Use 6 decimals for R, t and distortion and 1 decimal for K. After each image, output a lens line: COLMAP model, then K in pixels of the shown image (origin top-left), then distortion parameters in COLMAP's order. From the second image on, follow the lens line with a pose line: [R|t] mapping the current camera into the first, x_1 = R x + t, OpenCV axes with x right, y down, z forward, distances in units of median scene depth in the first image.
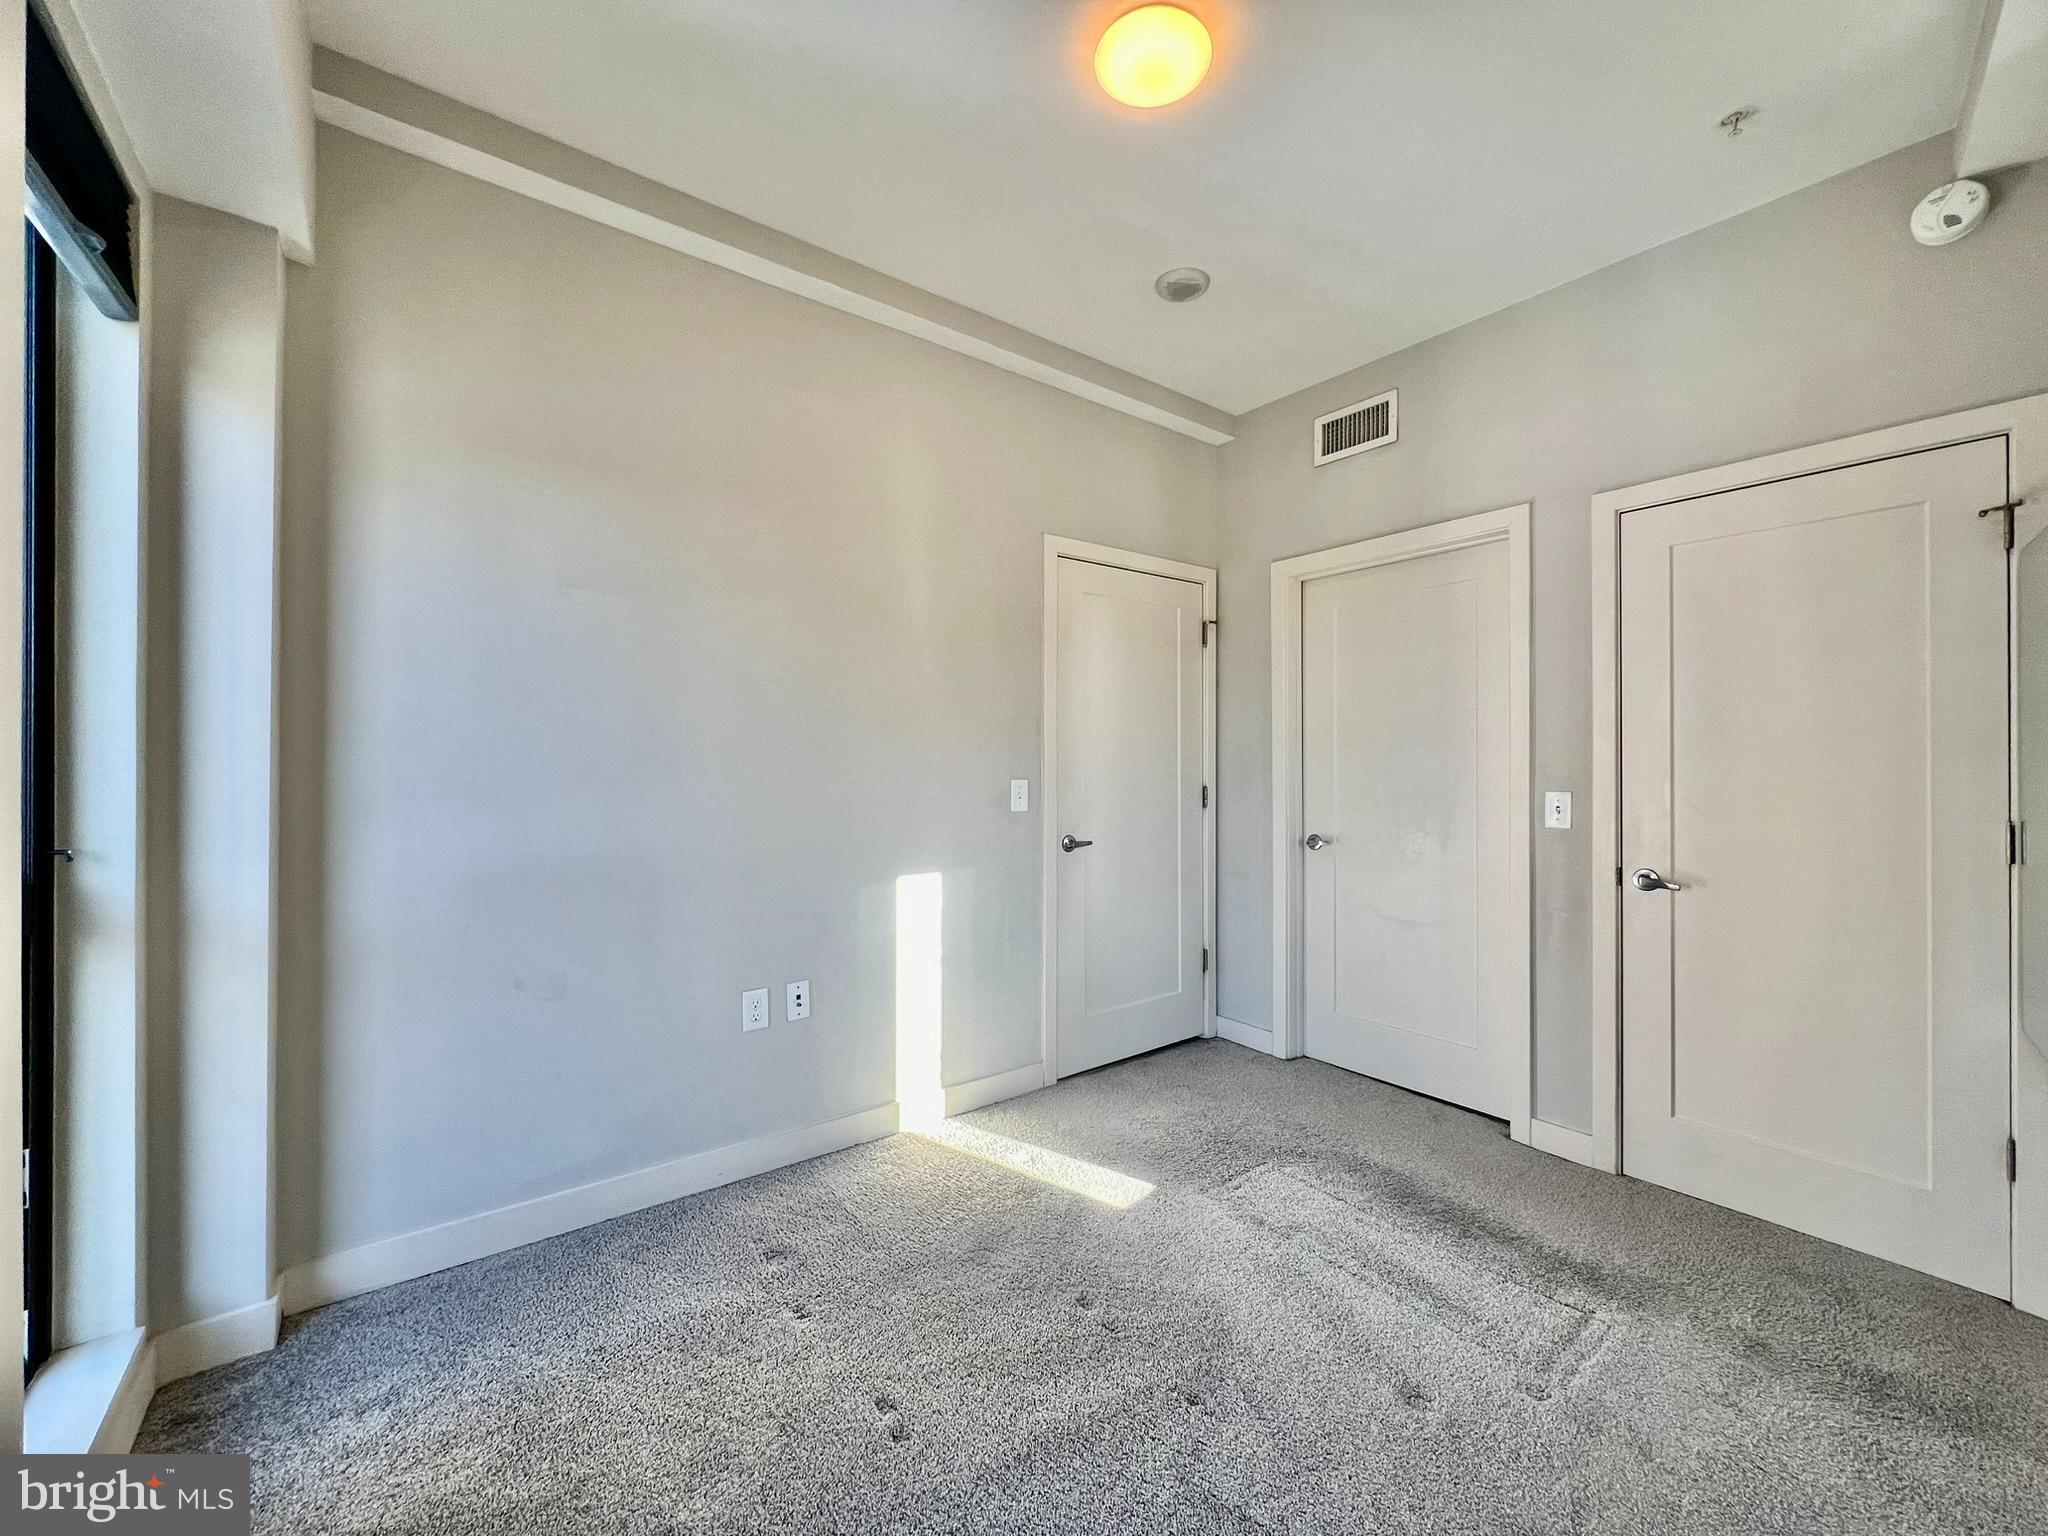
lens RADIAL K [[818.2, 0, 1023.1], [0, 818.2, 767.5], [0, 0, 1]] dist [-0.002049, 0.000491]
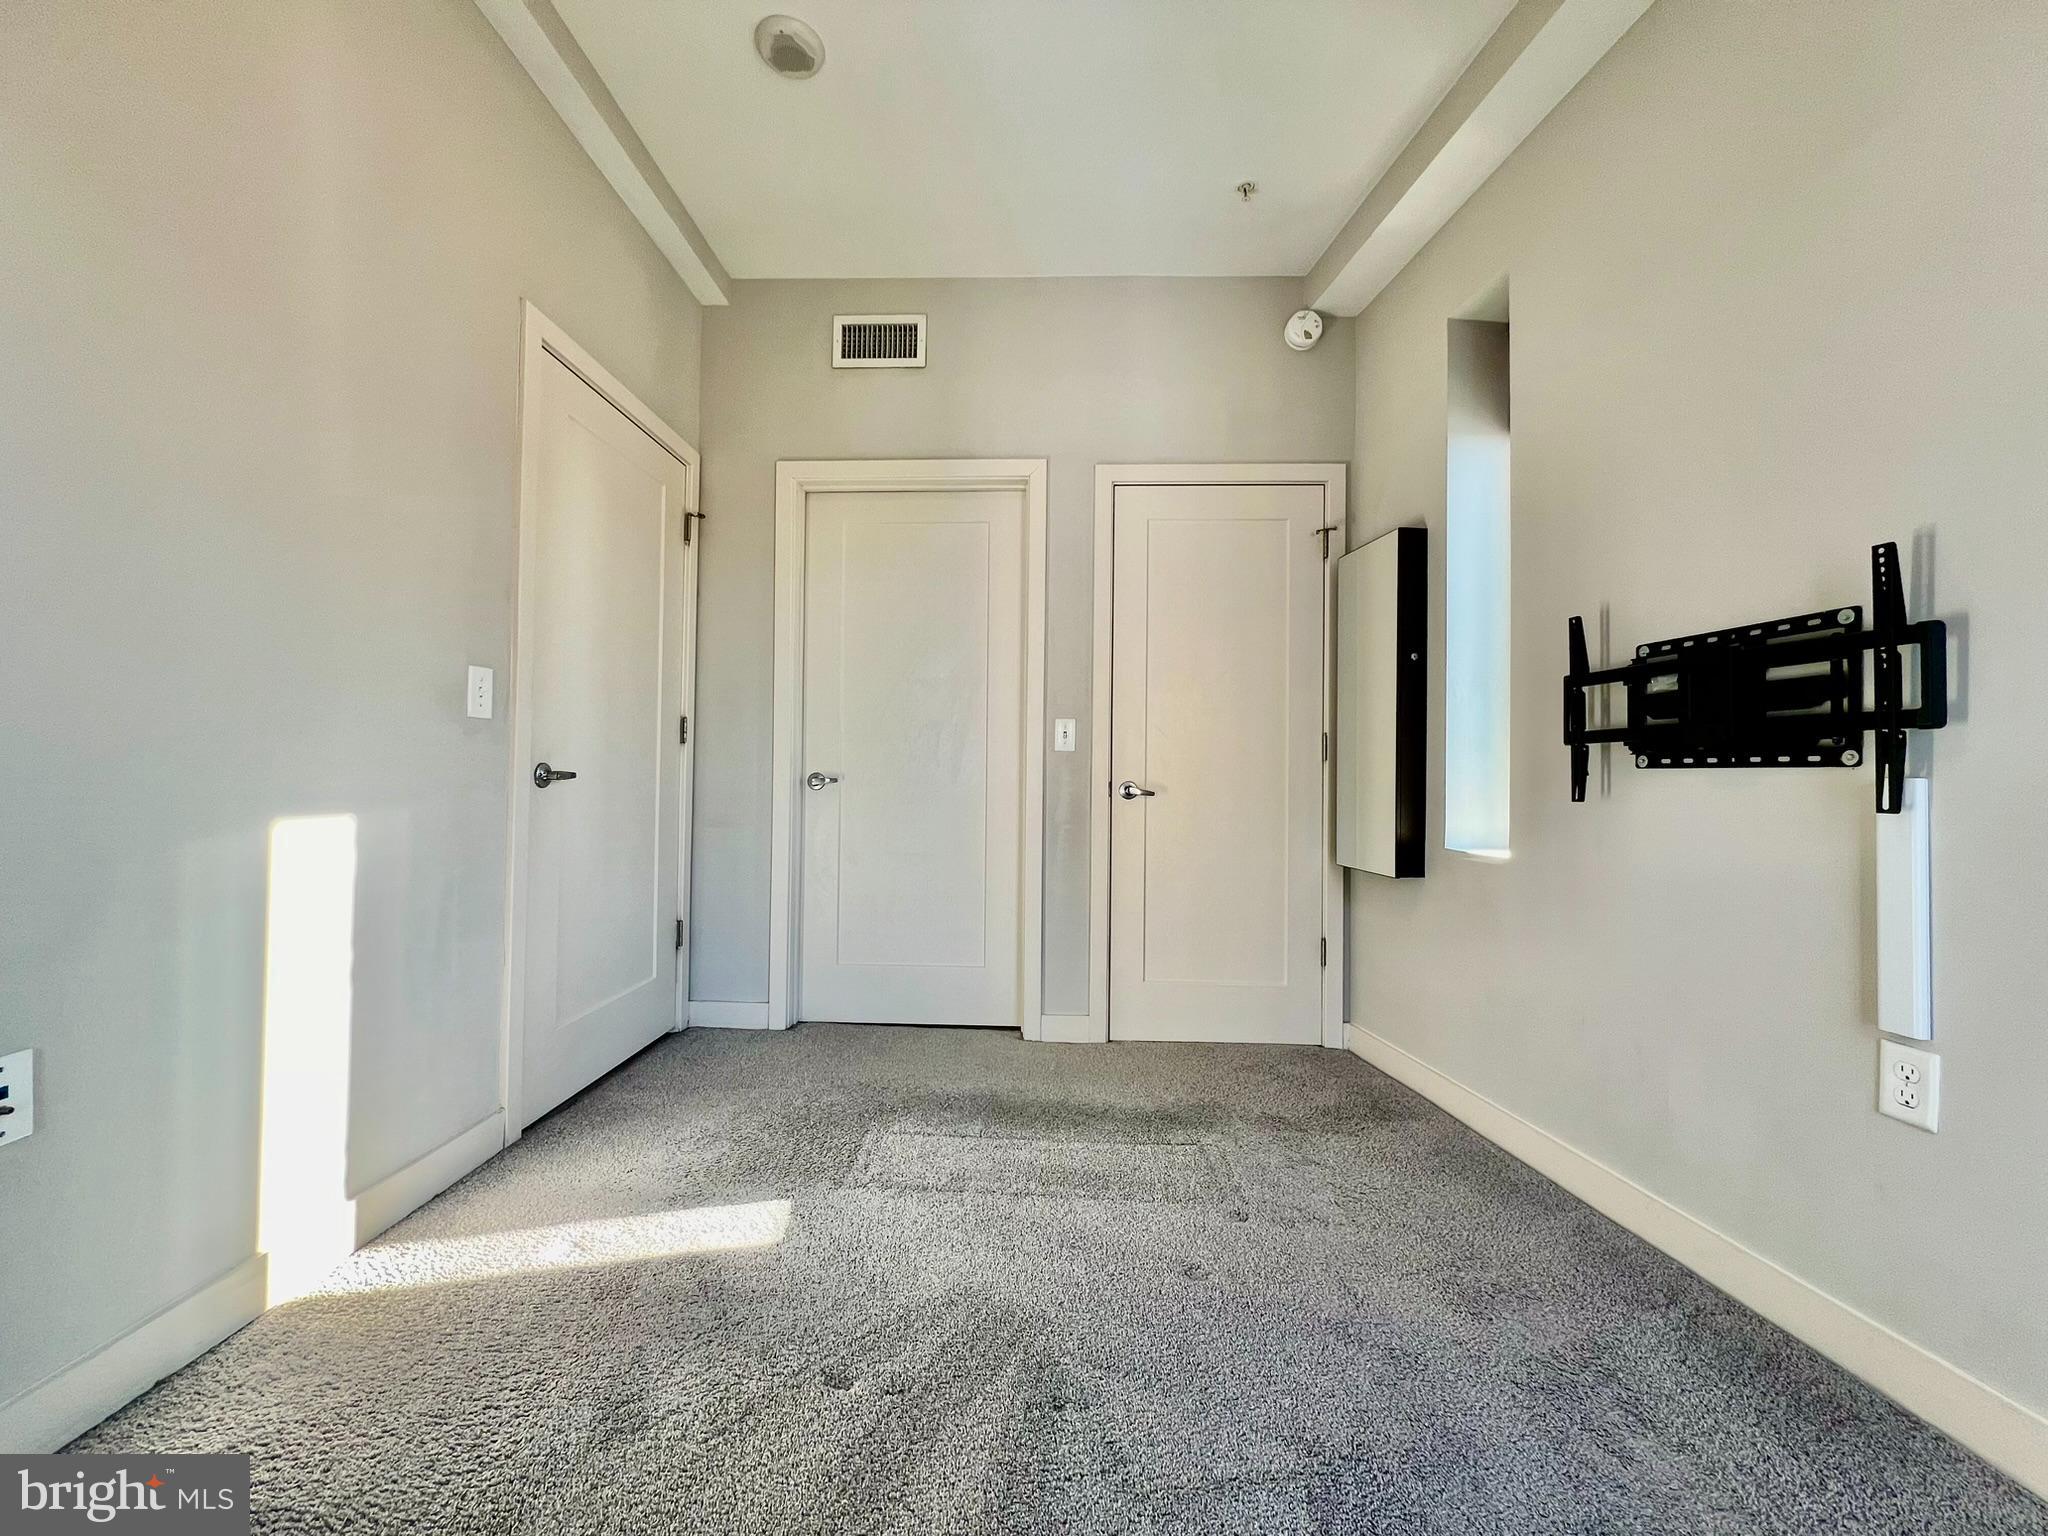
lens RADIAL K [[818.2, 0, 1020.2], [0, 818.2, 762.6], [0, 0, 1]] dist [-0.002049, 0.000491]
pose [[0.643146, 0.019873, 0.765486, -0.220332], [-0.008827, 0.999789, -0.018539, 0.097982], [-0.765693, 0.005167, 0.643186, 0.280660]]
